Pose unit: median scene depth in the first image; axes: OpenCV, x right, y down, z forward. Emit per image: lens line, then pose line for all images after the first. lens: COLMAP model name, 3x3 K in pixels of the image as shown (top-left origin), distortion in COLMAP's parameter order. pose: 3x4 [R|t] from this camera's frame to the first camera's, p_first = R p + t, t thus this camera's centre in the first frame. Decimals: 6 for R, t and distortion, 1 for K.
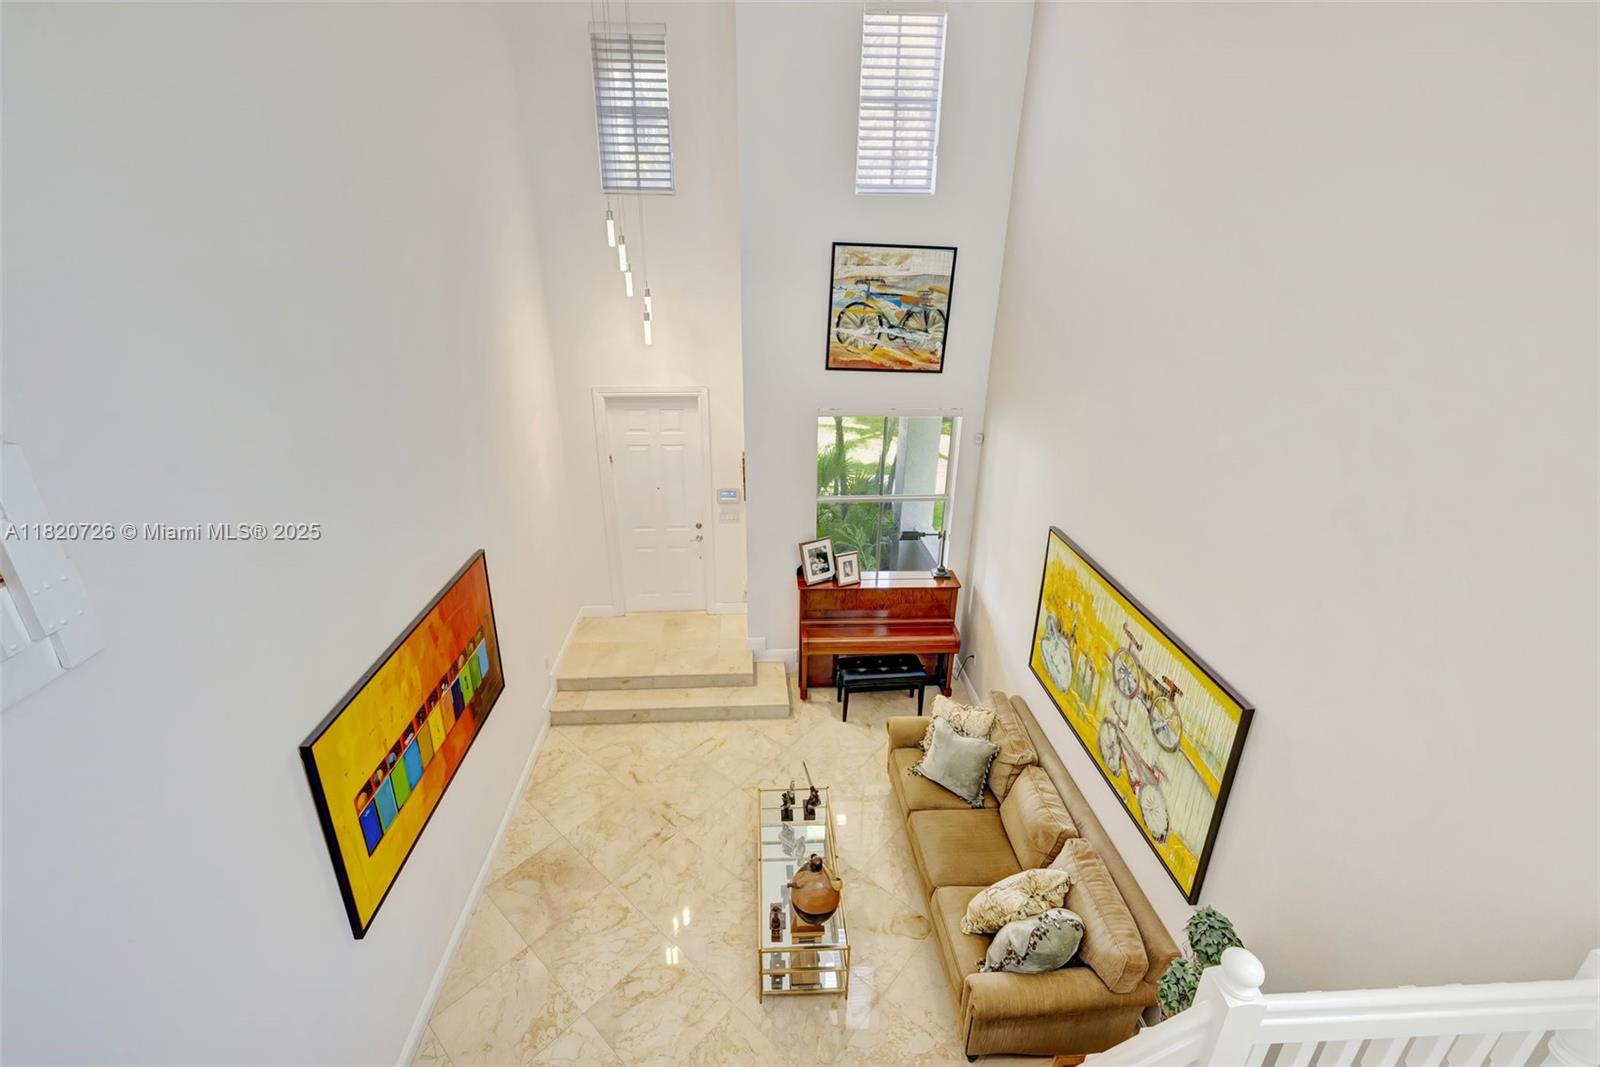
lens RADIAL K [[669.5, 0, 793.2], [0, 669.5, 520.1], [0, 0, 1]] dist [0.001505, 0.000511]
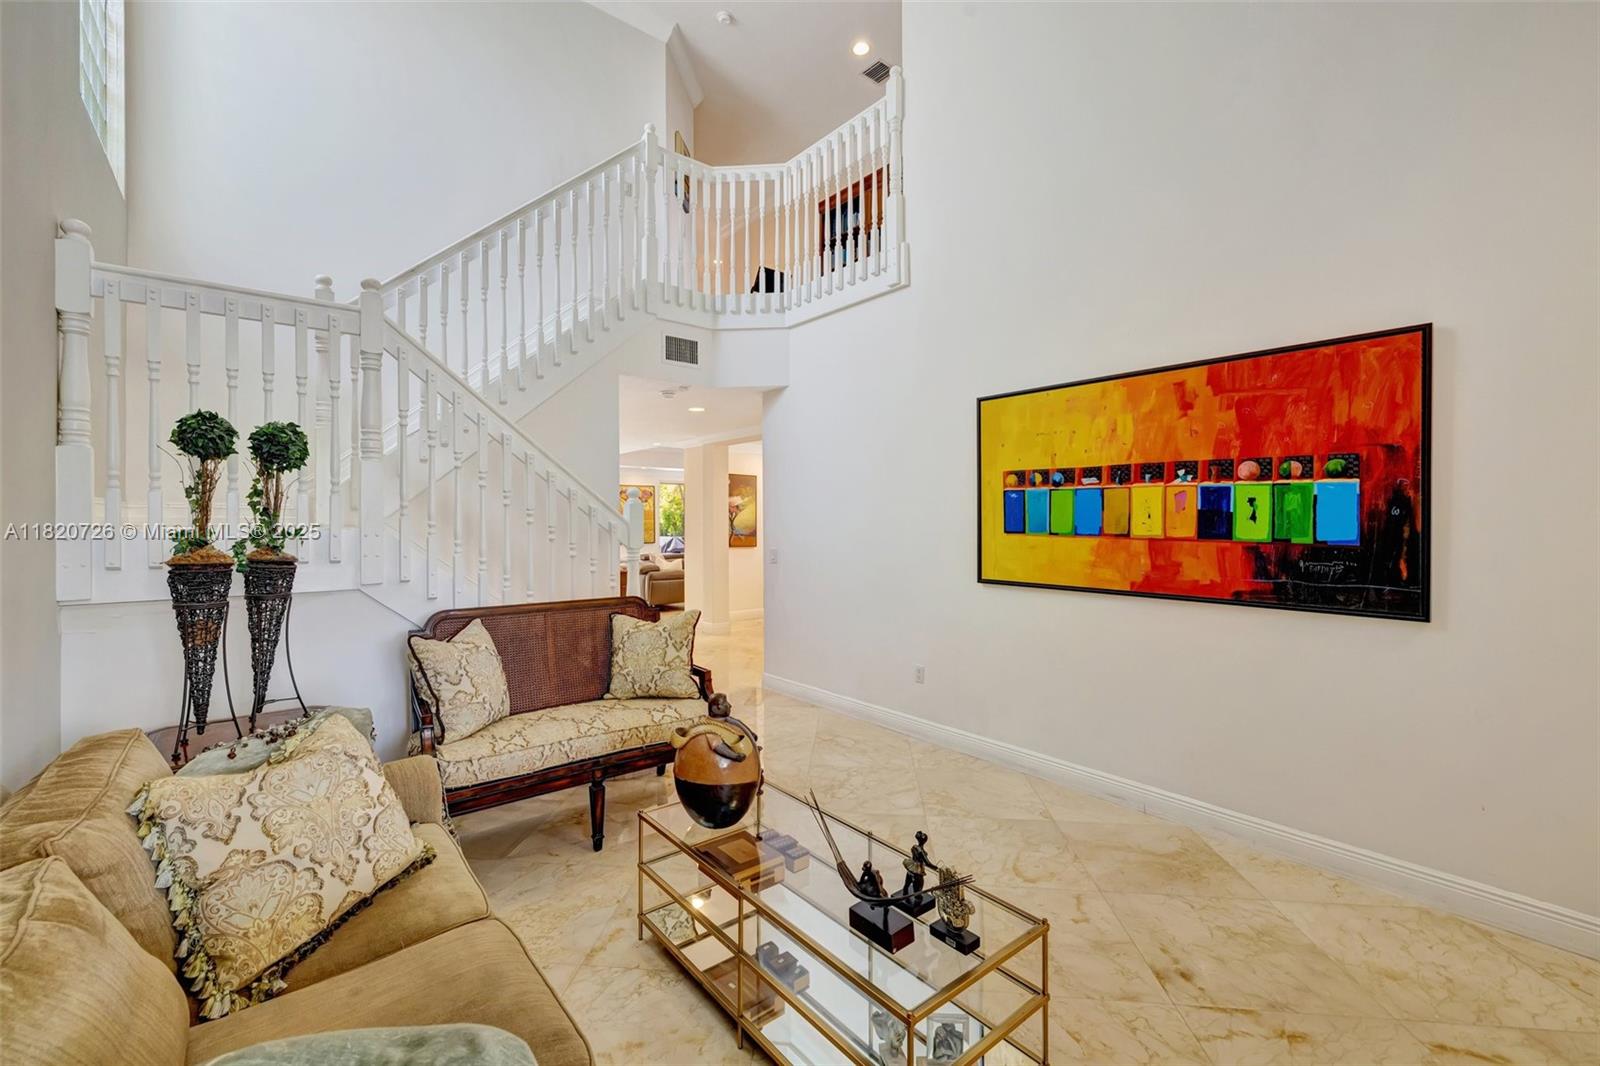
lens RADIAL K [[669.5, 0, 793.2], [0, 669.5, 519.6], [0, 0, 1]] dist [0.001505, 0.000511]
pose [[-0.808054, -0.003111, -0.589101, 0.320397], [-0.219276, 0.929721, 0.295865, 0.170777], [0.546779, 0.368251, -0.751947, 1.396720]]
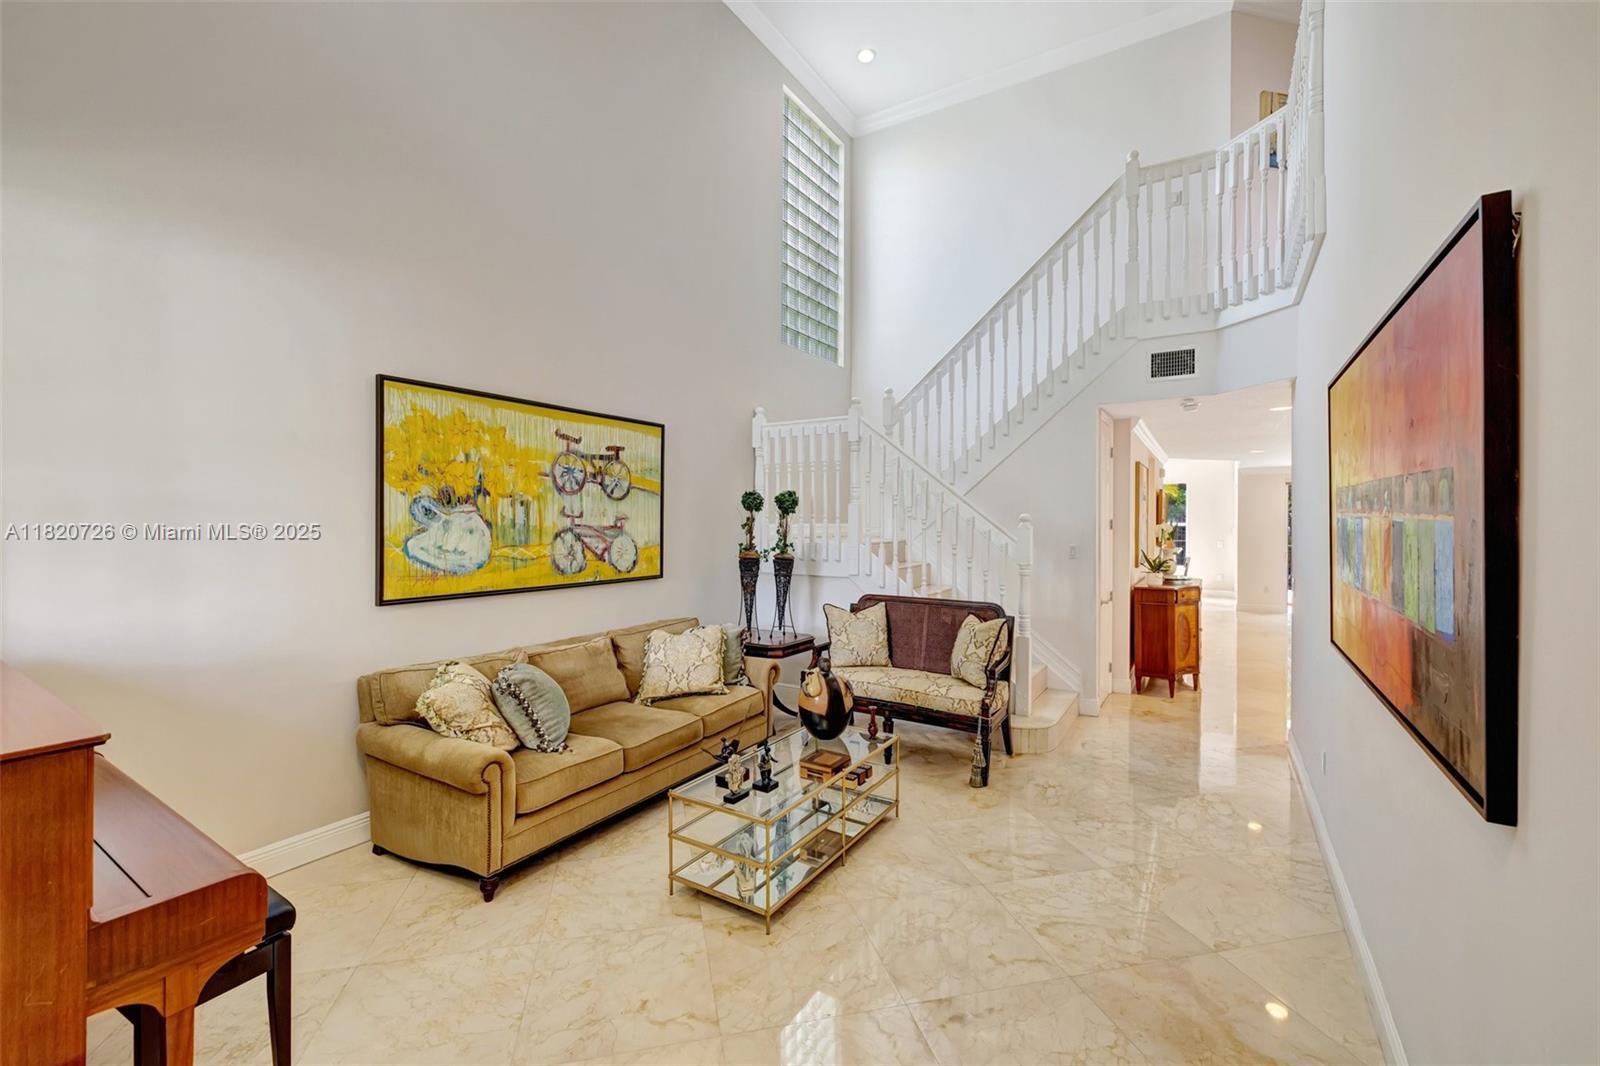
lens RADIAL K [[680.4, 0, 799.9], [0, 680.4, 526.5], [0, 0, 1]] dist [-0.002466, 0.000031]
pose [[-0.816709, -0.011162, 0.576941, -0.475521], [0.207547, 0.927223, 0.311739, 0.032493], [-0.538433, 0.374343, -0.754955, 1.637214]]
